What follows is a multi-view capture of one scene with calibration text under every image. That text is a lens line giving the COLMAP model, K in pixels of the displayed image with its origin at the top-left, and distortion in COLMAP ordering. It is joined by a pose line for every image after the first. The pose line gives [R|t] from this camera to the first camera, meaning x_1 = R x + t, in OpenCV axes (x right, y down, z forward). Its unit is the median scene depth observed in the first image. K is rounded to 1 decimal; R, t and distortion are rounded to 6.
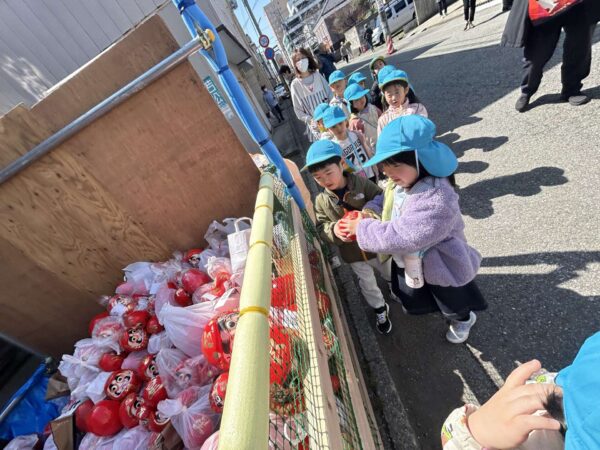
lens RADIAL K [[247.3, 0, 300.0], [0, 247.3, 225.0], [0, 0, 1]] dist [0.002557, 0.000184]
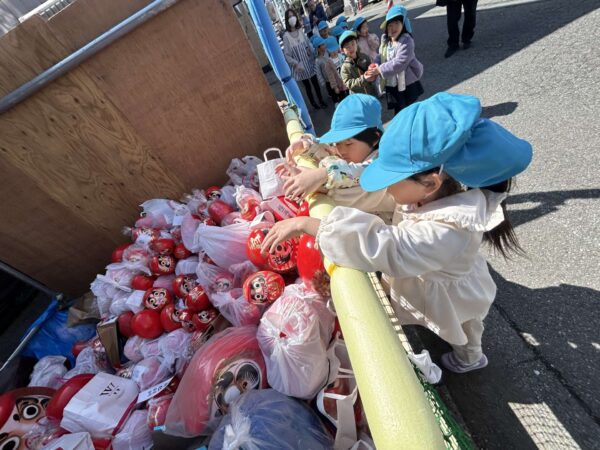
lens RADIAL K [[247.3, 0, 300.0], [0, 247.3, 225.0], [0, 0, 1]] dist [0.002557, 0.000184]
pose [[0.997179, 0.027365, 0.069896, -0.147641], [-0.035228, 0.992872, 0.113857, 0.143756], [-0.066283, -0.115998, 0.991035, -0.083065]]
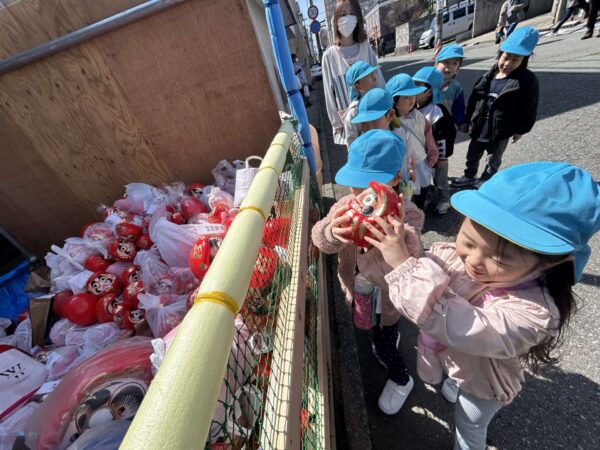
lens RADIAL K [[247.3, 0, 300.0], [0, 247.3, 225.0], [0, 0, 1]] dist [0.002557, 0.000184]
pose [[0.967708, 0.251709, 0.013582, 0.001711], [-0.252075, 0.966255, 0.052998, 0.118908], [0.000216, -0.054710, 0.998502, -0.019229]]
